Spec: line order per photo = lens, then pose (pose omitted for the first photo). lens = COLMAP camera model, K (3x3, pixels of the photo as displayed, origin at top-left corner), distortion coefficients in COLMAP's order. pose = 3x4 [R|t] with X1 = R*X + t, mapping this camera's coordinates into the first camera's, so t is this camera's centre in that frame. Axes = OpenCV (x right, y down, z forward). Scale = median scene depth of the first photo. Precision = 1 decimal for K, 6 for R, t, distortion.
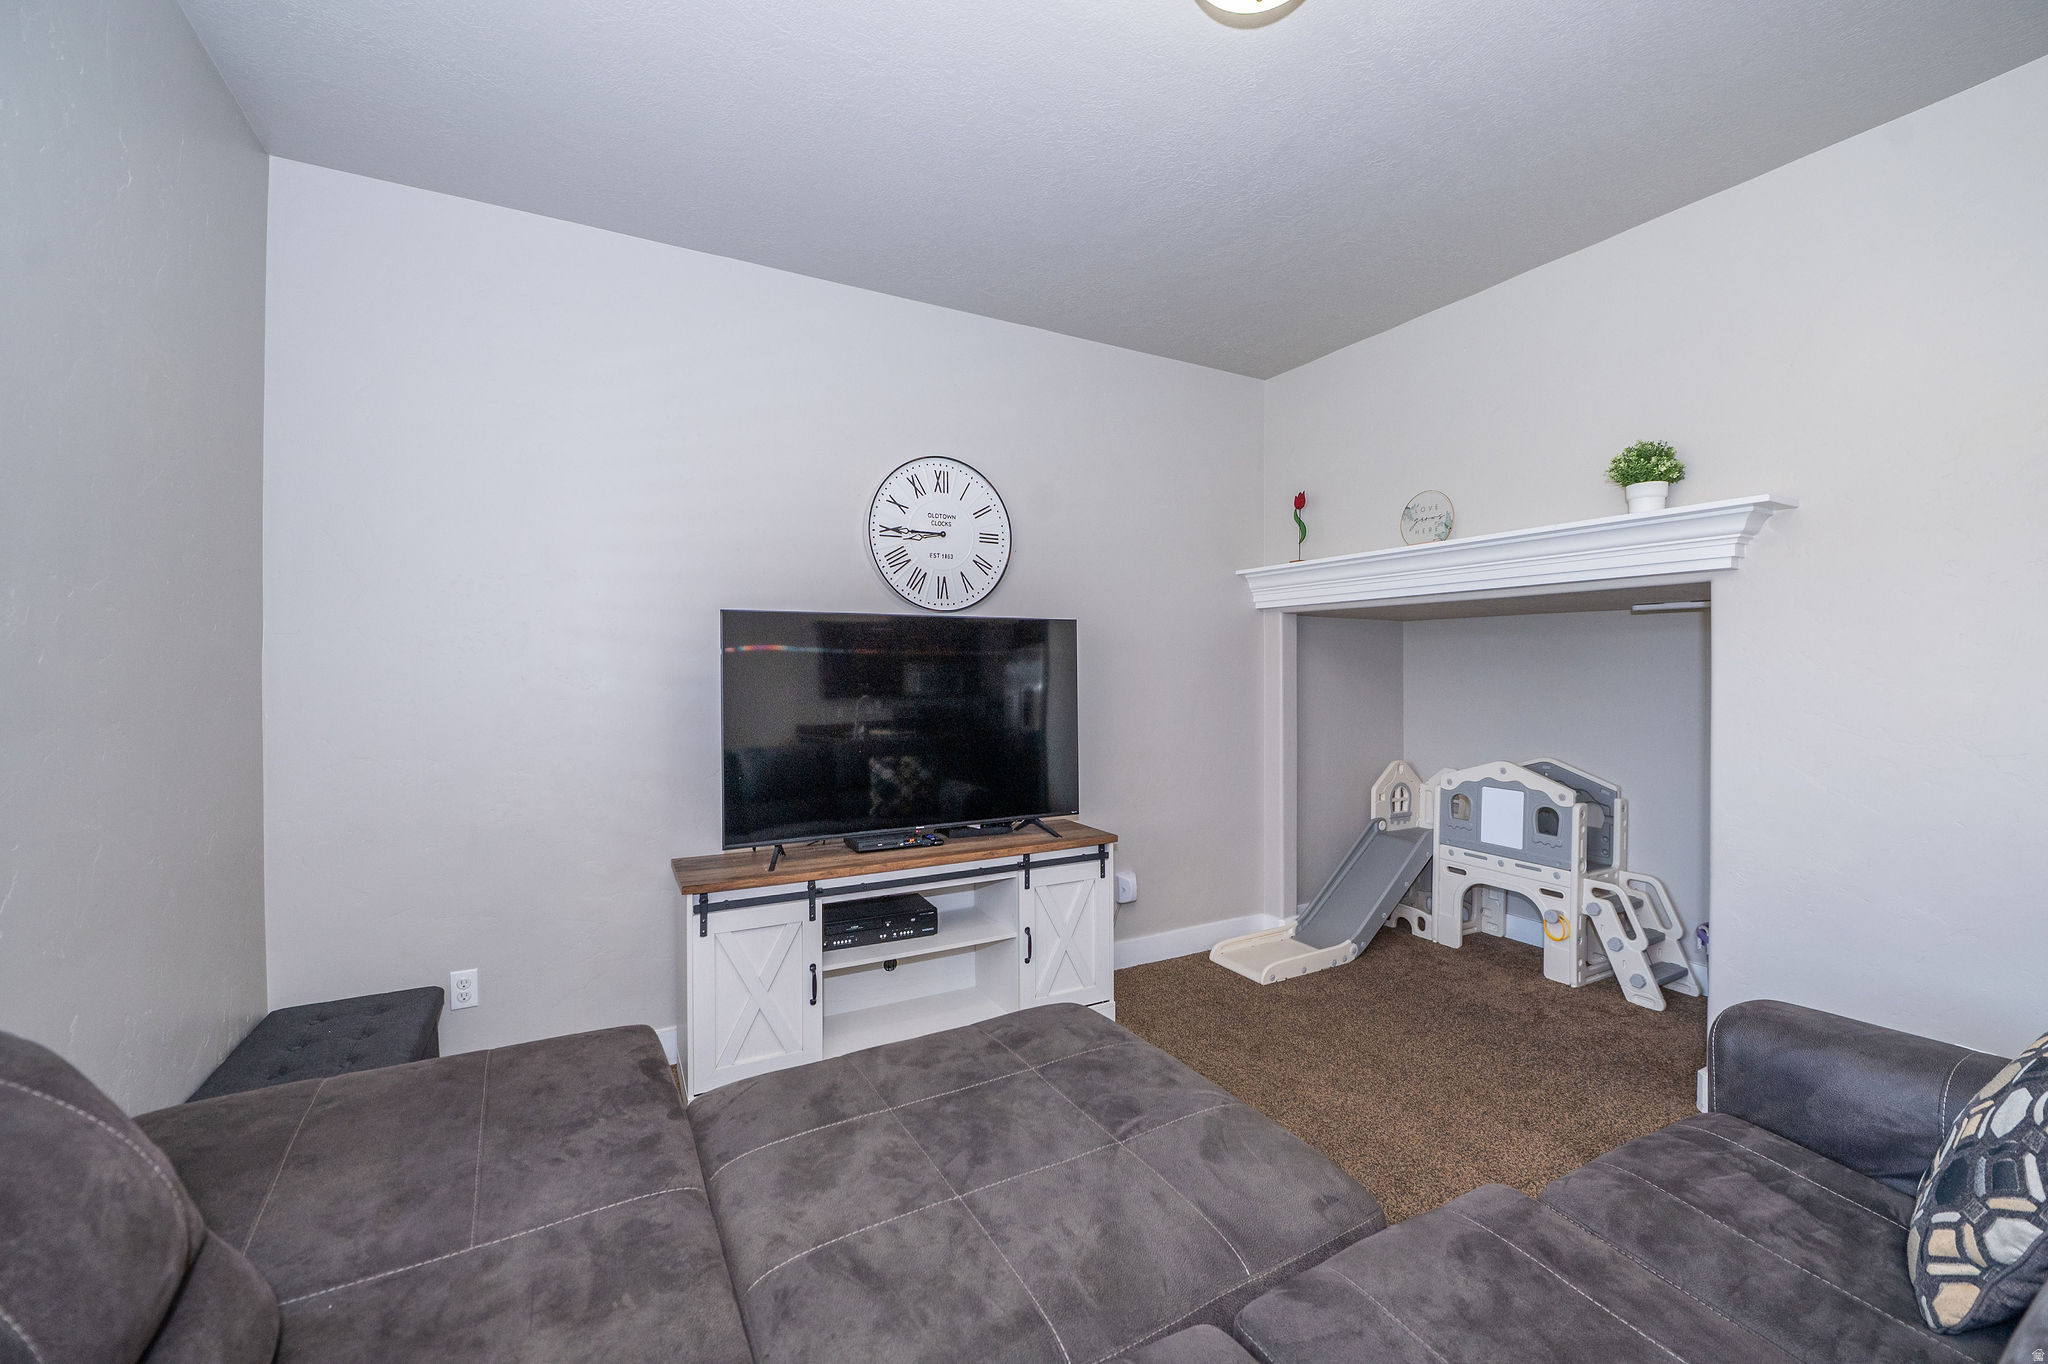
lens RADIAL K [[813.1, 0, 1024.8], [0, 813.1, 679.8], [0, 0, 1]] dist [-0.012436, 0.000626]
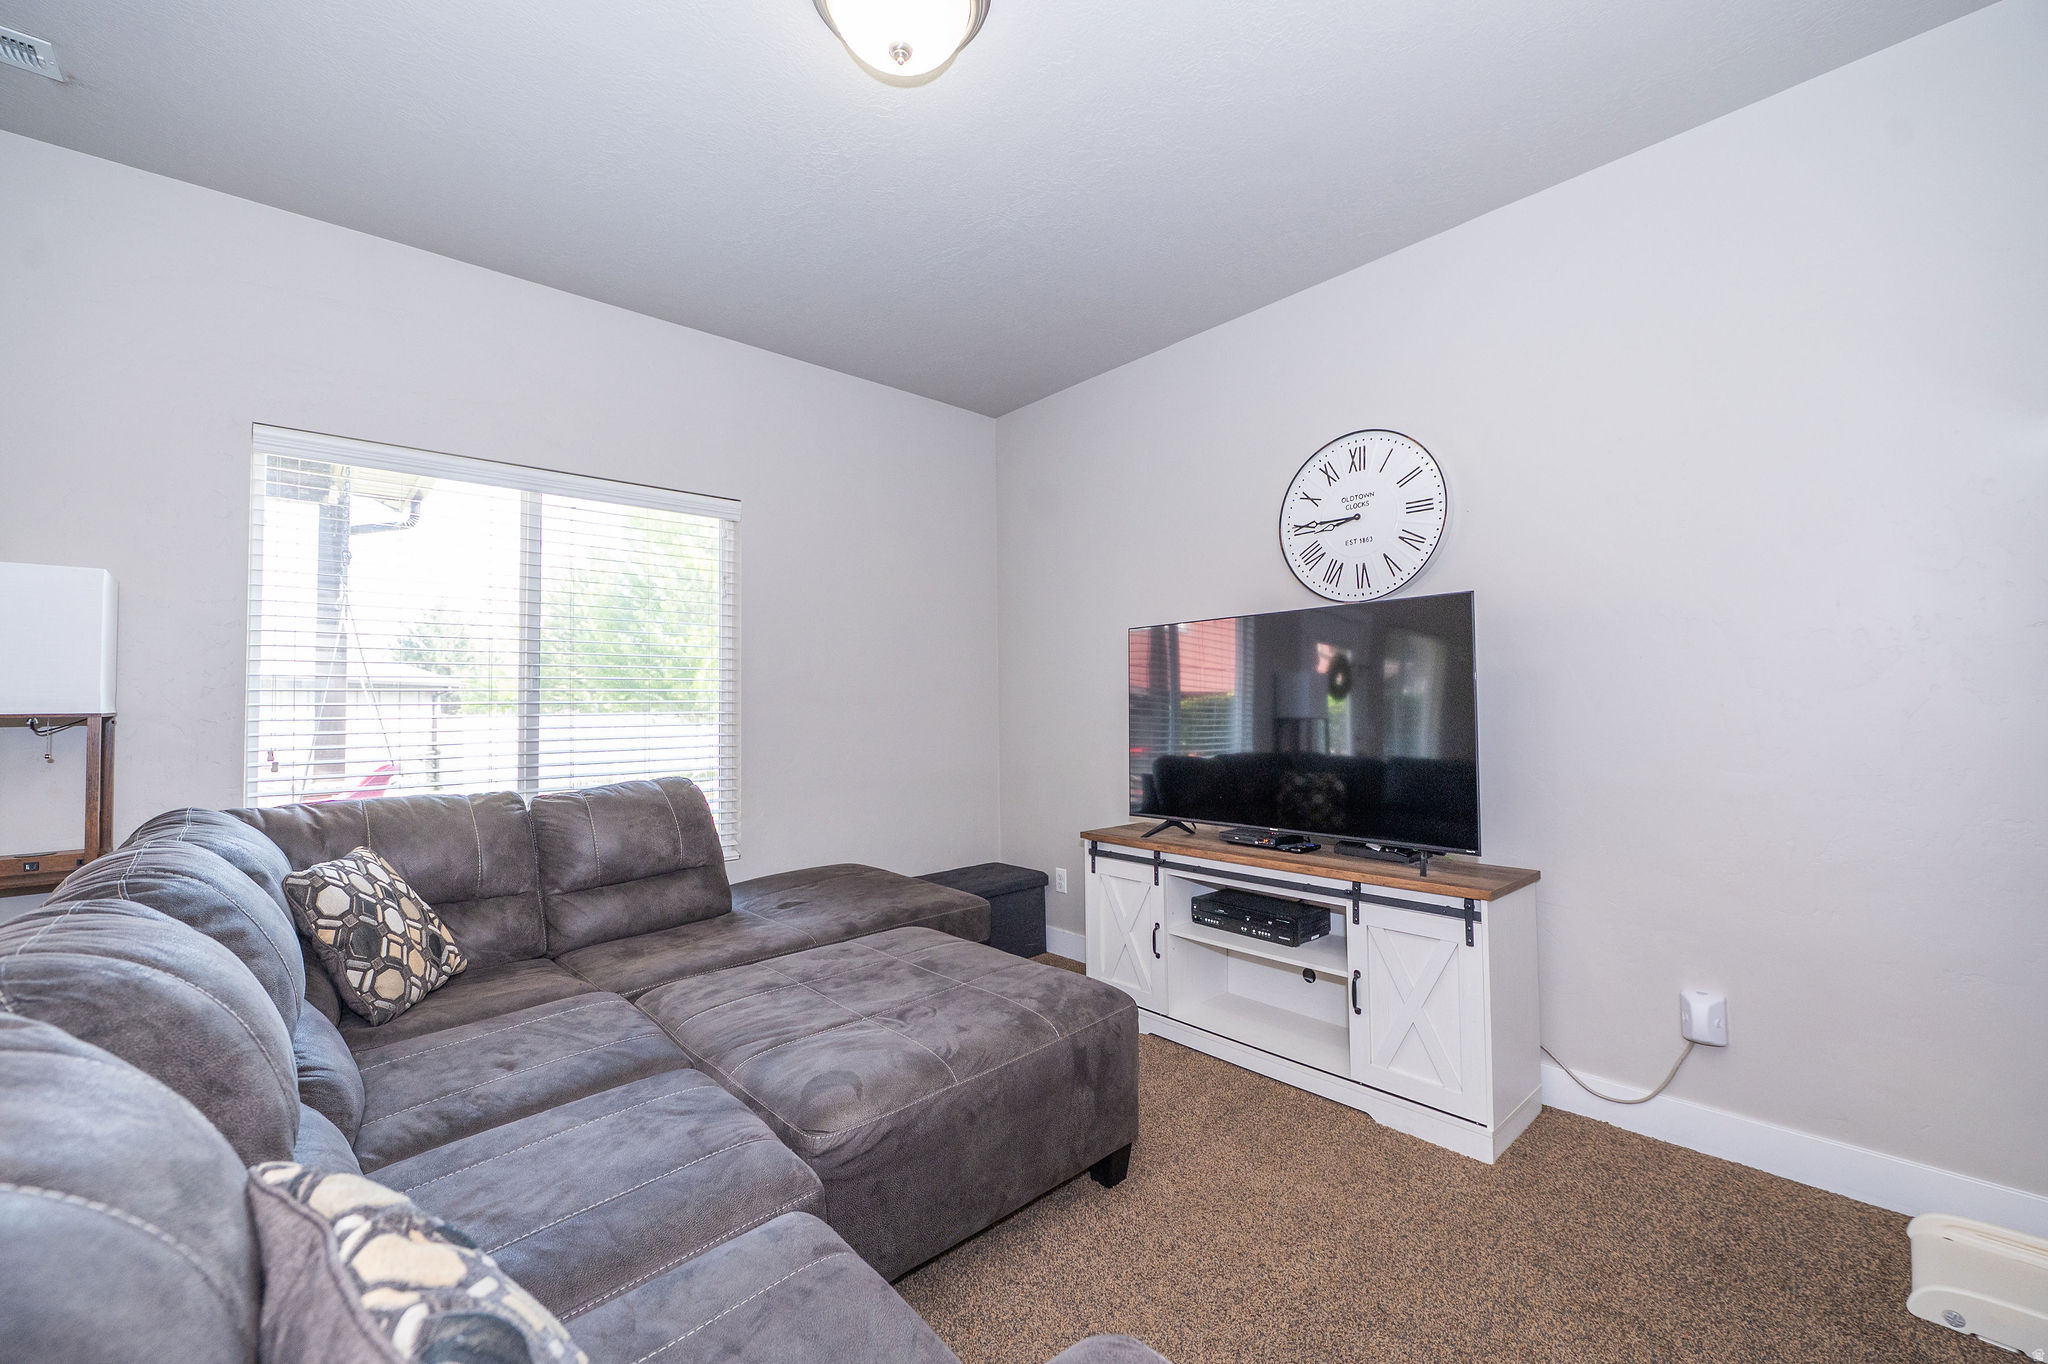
lens RADIAL K [[813.1, 0, 1024.9], [0, 813.1, 678.0], [0, 0, 1]] dist [-0.012436, 0.000626]
pose [[0.236348, -0.031638, -0.971153, 0.691418], [0.005210, 0.999497, -0.031294, 0.026136], [0.971655, 0.002337, 0.236394, 0.436378]]
